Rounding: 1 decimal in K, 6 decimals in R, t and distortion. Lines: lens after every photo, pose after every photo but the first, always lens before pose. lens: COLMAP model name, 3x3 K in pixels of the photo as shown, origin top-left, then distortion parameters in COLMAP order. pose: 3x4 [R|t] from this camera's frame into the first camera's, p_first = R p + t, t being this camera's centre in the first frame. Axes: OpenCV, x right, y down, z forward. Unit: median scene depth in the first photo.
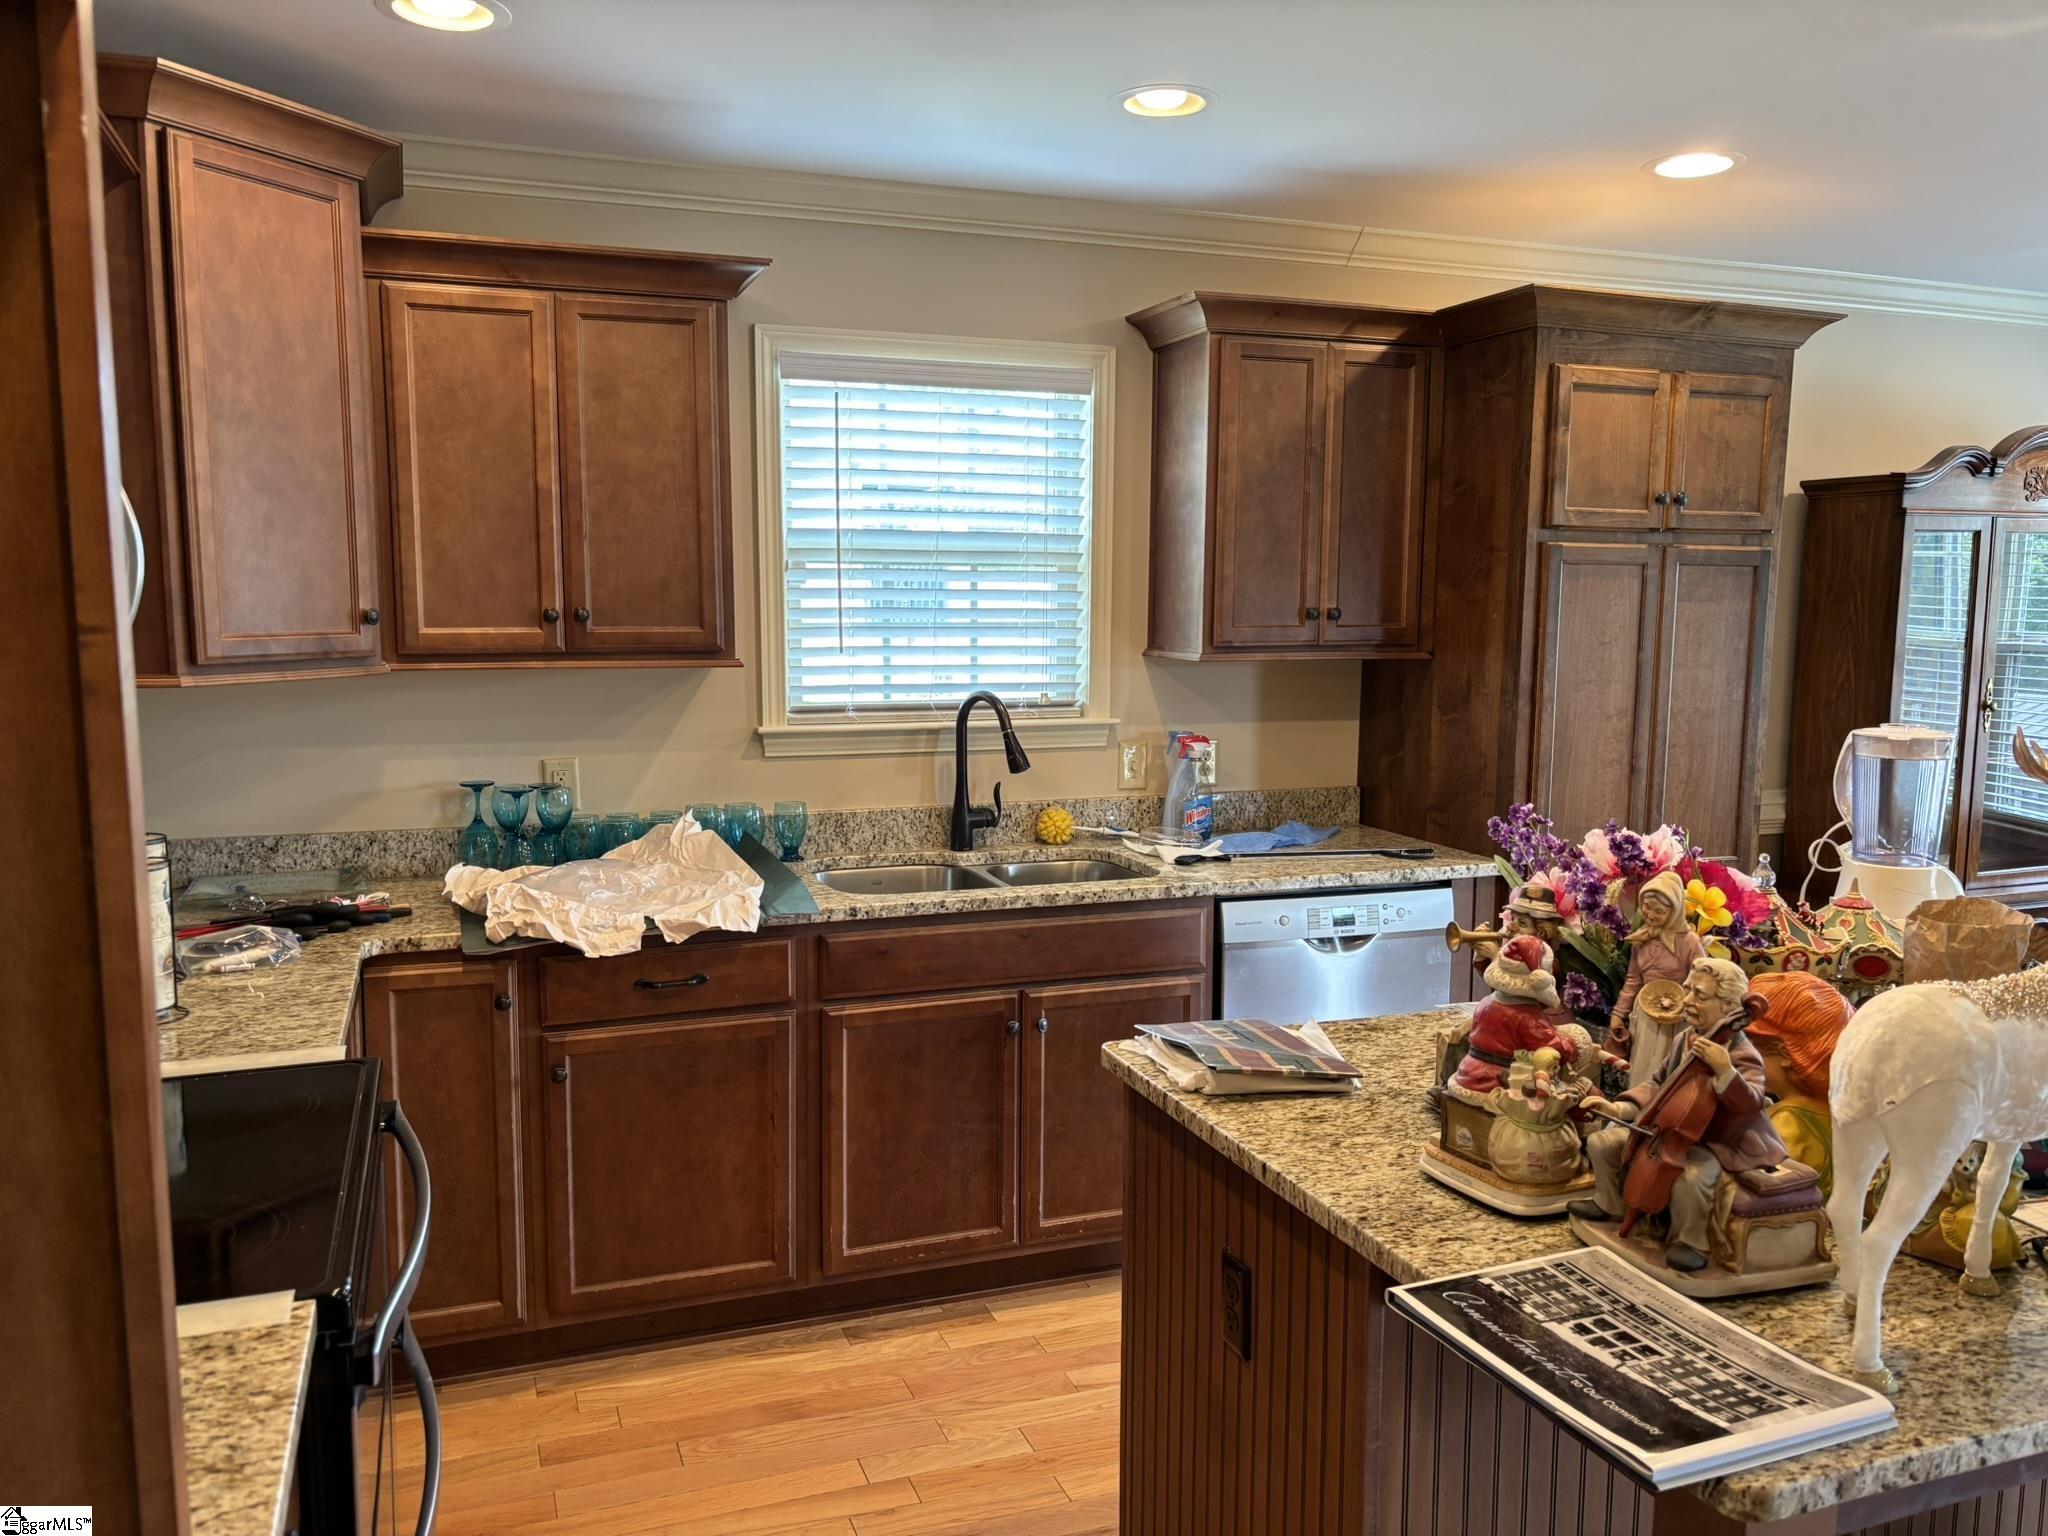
lens RADIAL K [[1568.6, 0, 1024.0], [0, 1568.6, 768.0], [0, 0, 1]] dist [-0.004100, 0.011622]
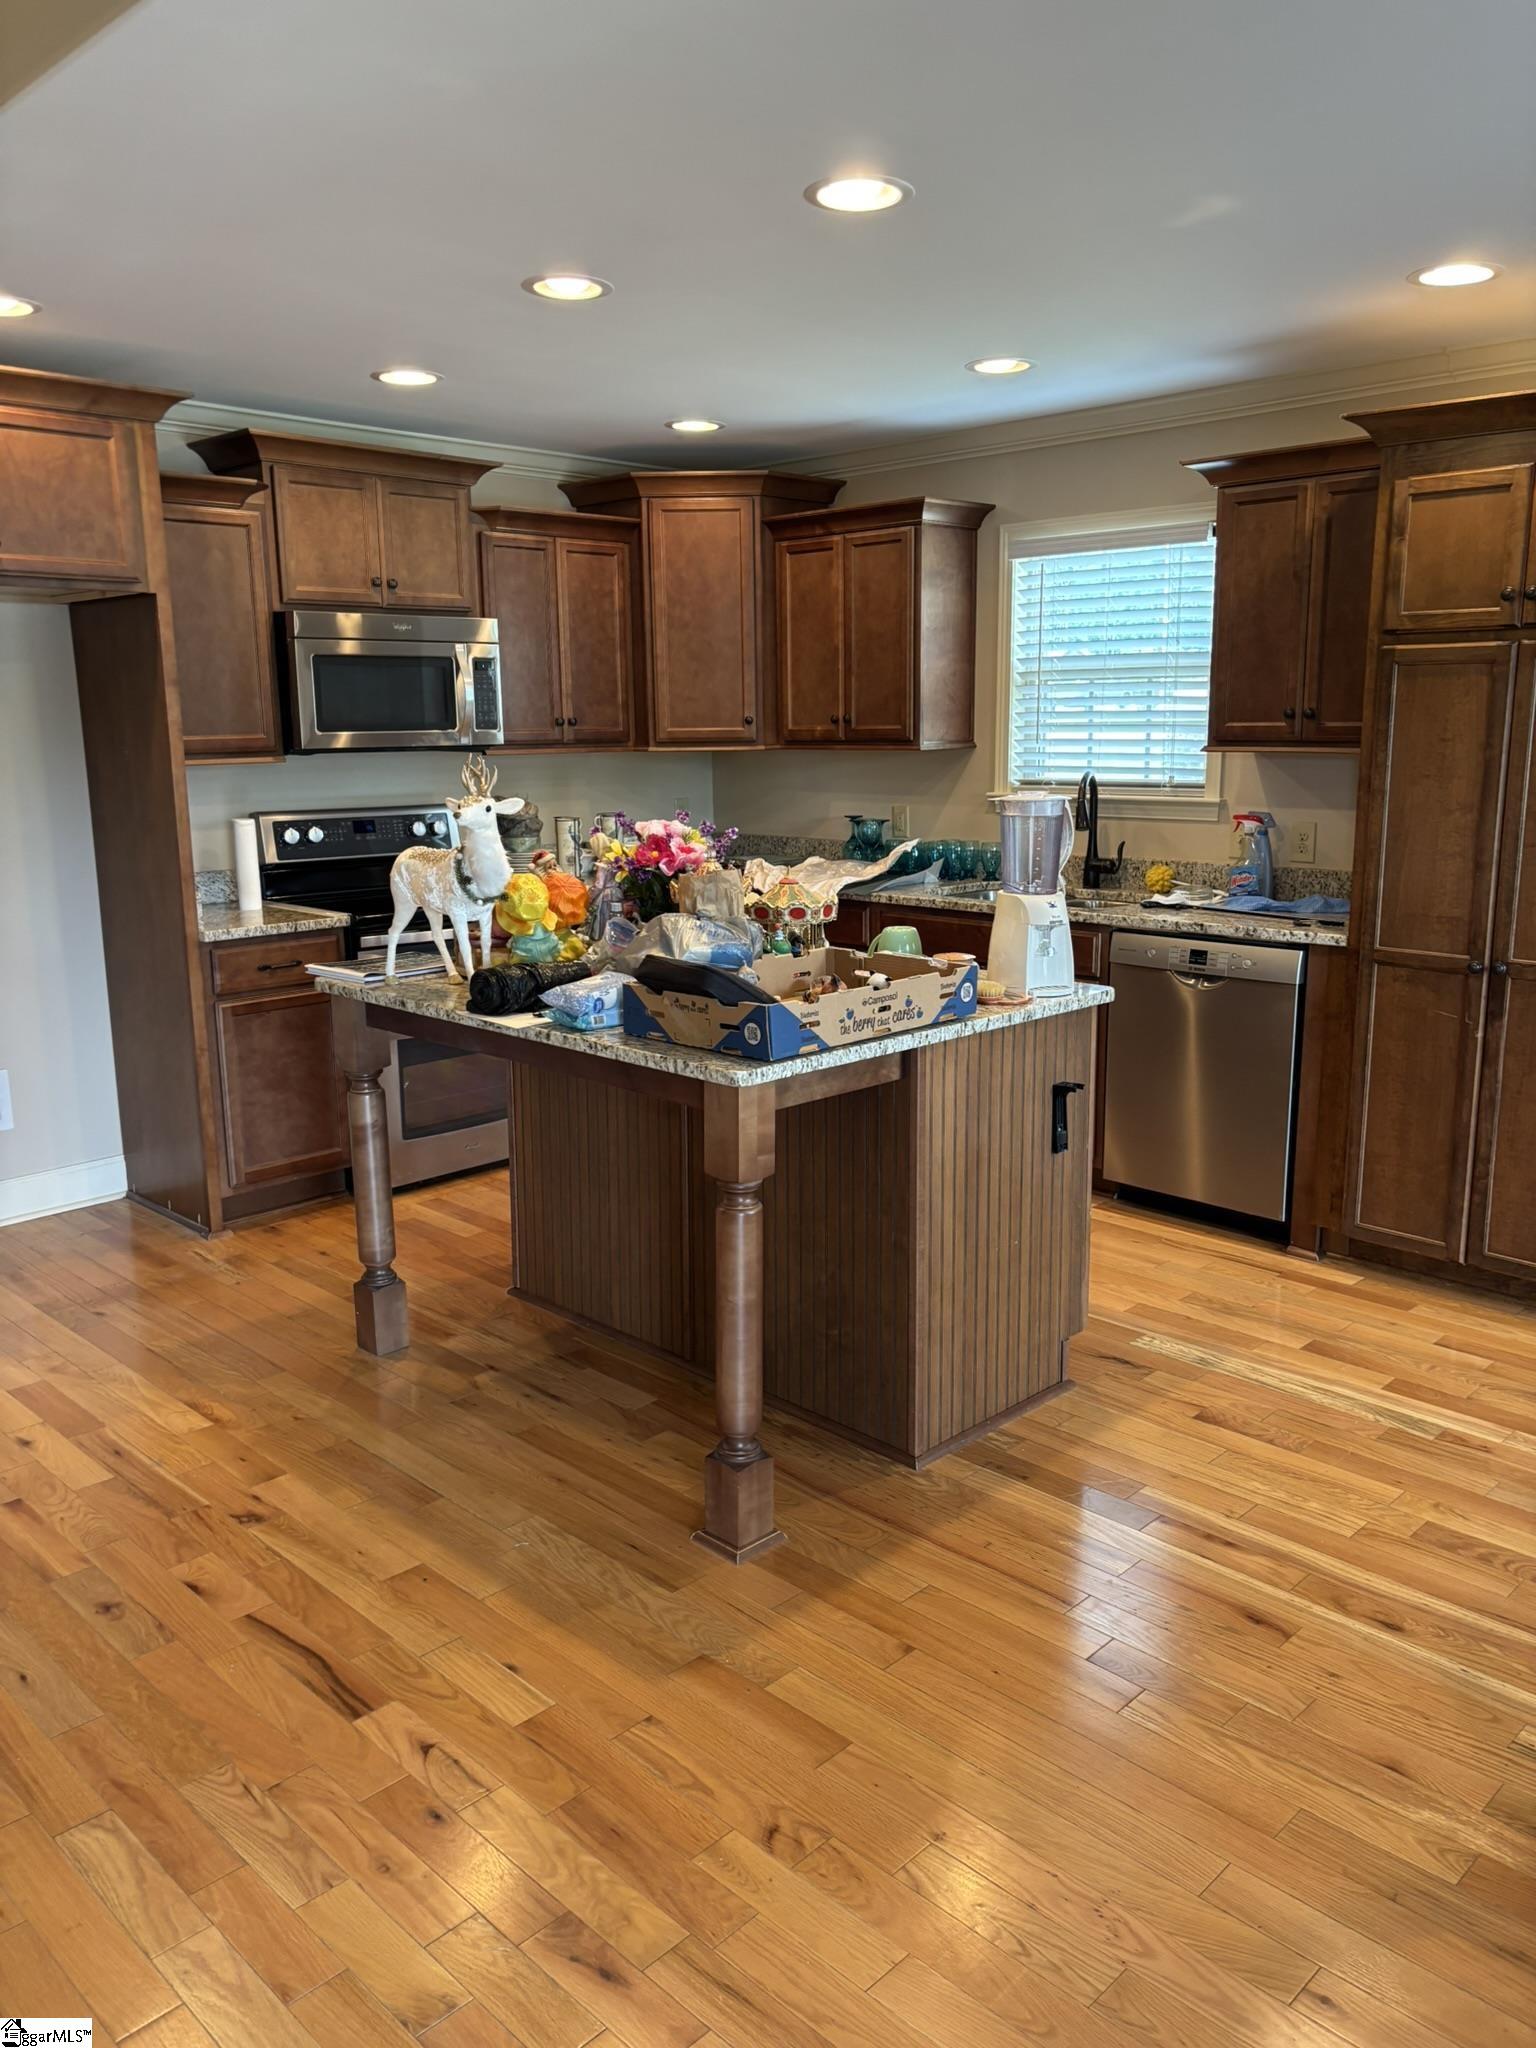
lens RADIAL K [[1568.6, 0, 768.0], [0, 1568.6, 1024.0], [0, 0, 1]] dist [-0.004100, 0.011622]
pose [[0.431141, 0.165064, -0.887058, 1.125246], [-0.084560, 0.986189, 0.142411, -0.002824], [0.898313, 0.013610, 0.439145, 0.129893]]
